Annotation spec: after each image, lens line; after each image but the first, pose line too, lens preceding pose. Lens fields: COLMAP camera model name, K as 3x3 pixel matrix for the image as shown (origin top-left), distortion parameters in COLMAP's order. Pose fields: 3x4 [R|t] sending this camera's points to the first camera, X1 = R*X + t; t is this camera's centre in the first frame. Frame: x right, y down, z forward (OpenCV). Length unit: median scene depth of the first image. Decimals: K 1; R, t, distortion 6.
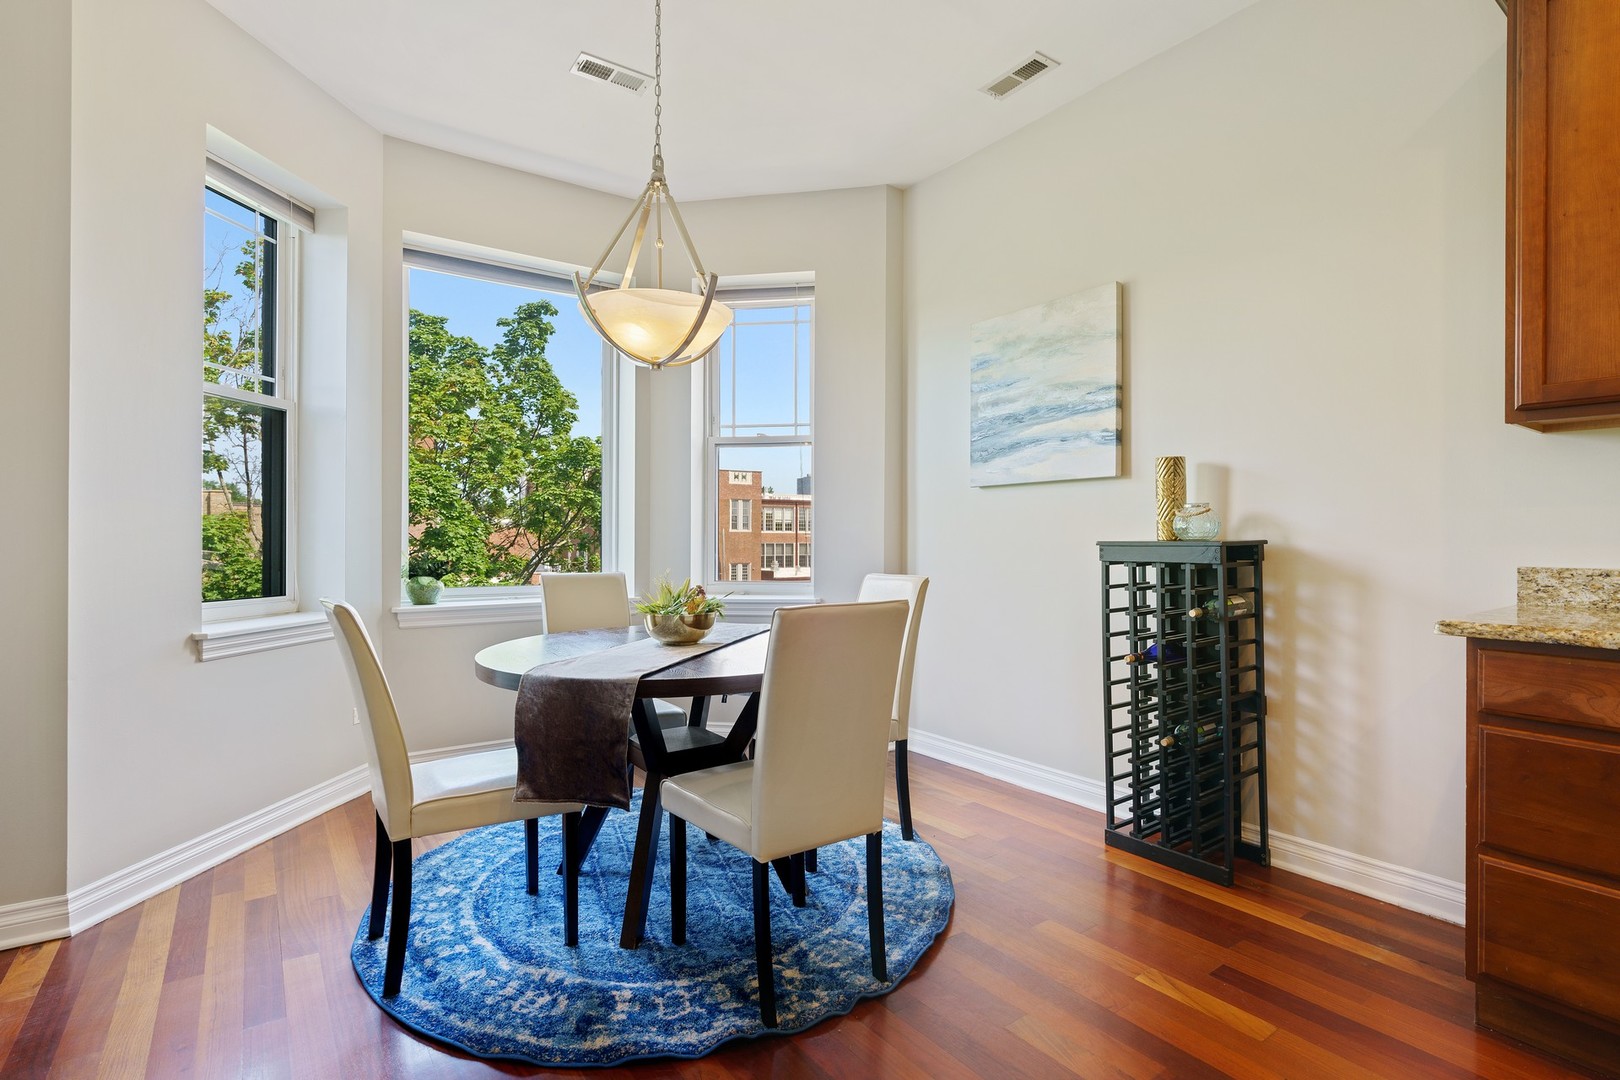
lens RADIAL K [[781.1, 0, 813.0], [0, 781.1, 542.7], [0, 0, 1]] dist [-0.021339, 0.008714]
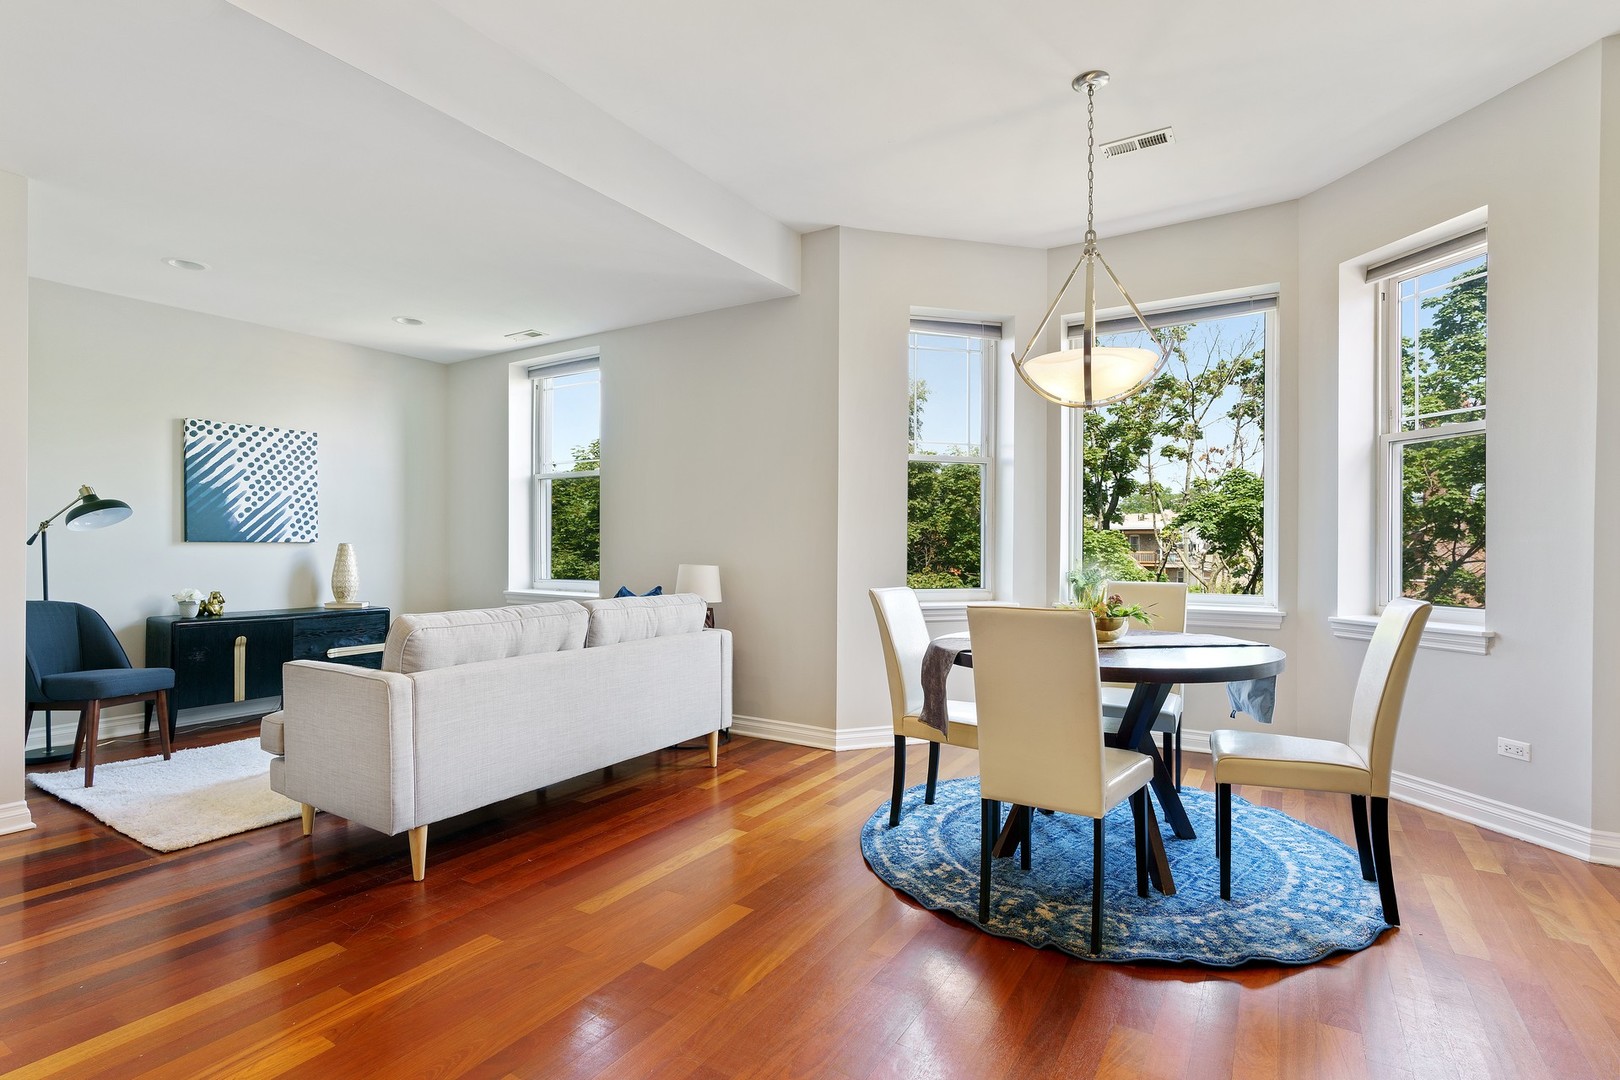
lens RADIAL K [[781.1, 0, 813.0], [0, 781.1, 542.7], [0, 0, 1]] dist [-0.021339, 0.008714]
pose [[0.381476, -0.001497, -0.924378, 0.542108], [-0.008969, 0.999946, -0.005320, -0.009369], [0.924335, 0.010320, 0.381442, 0.108734]]
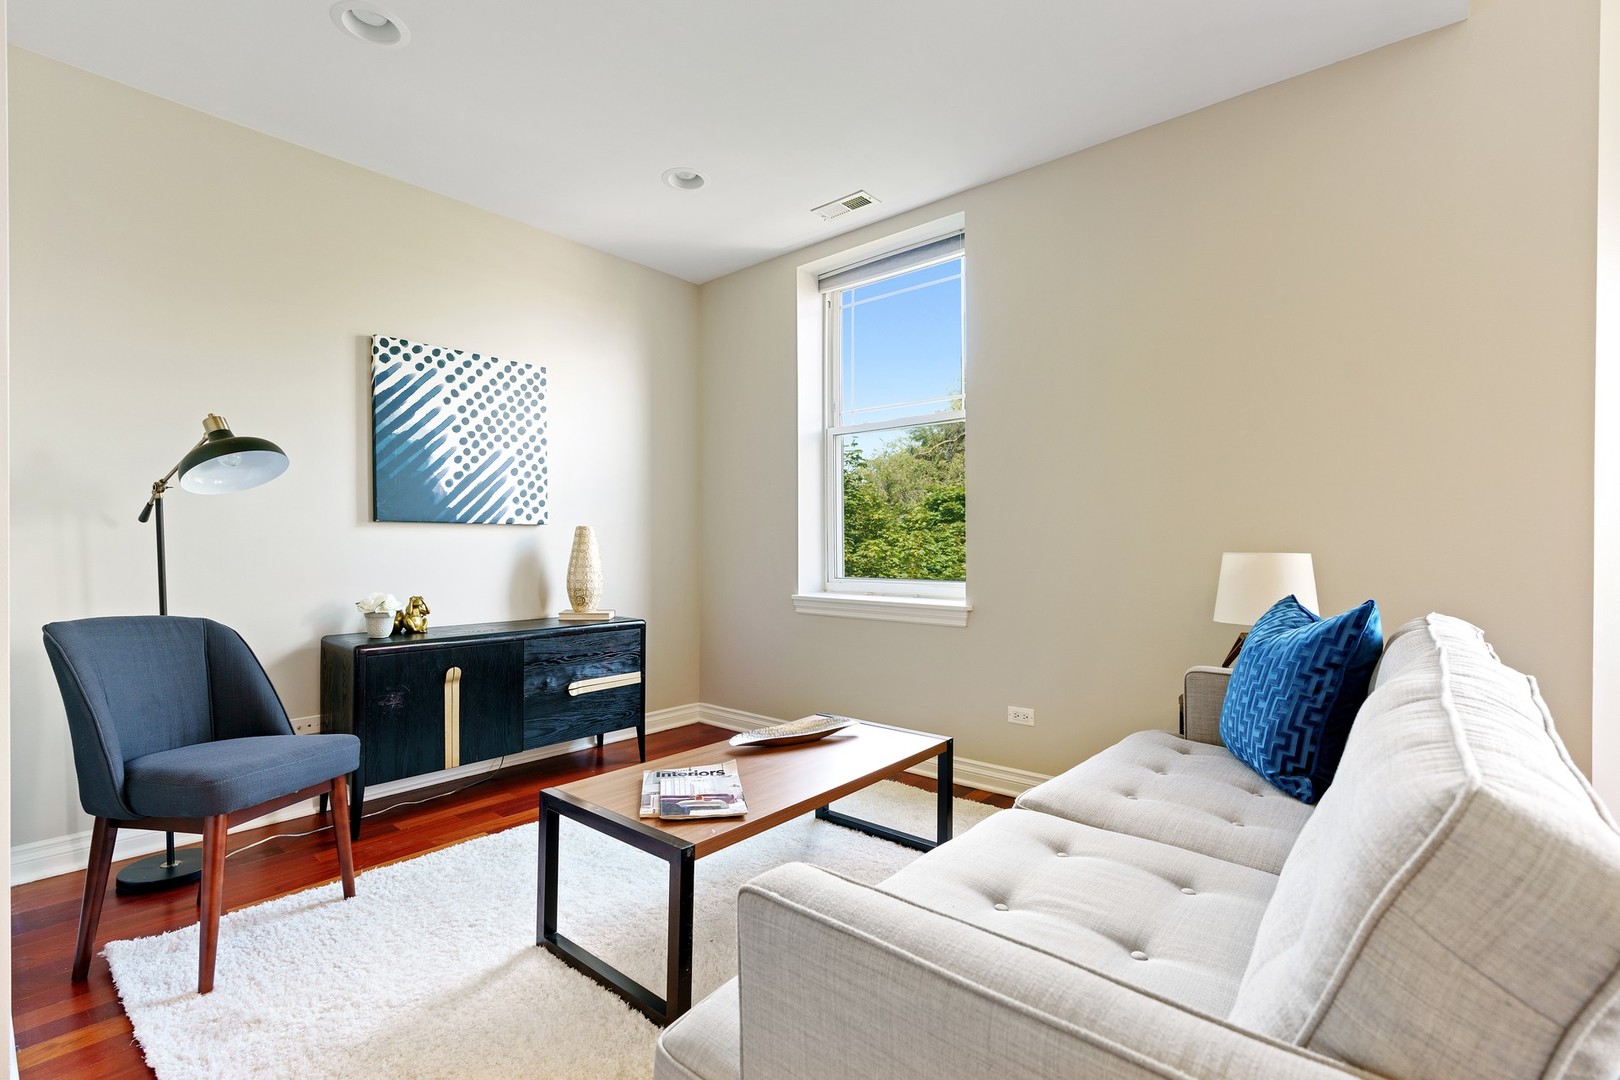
lens RADIAL K [[731.8, 0, 800.1], [0, 731.8, 542.8], [0, 0, 1]] dist [-0.001735, -0.000939]
pose [[0.231316, -0.002081, -0.972877, -0.199986], [-0.005091, 0.999981, -0.003350, 0.017341], [0.972865, 0.005728, 0.231301, -0.109592]]
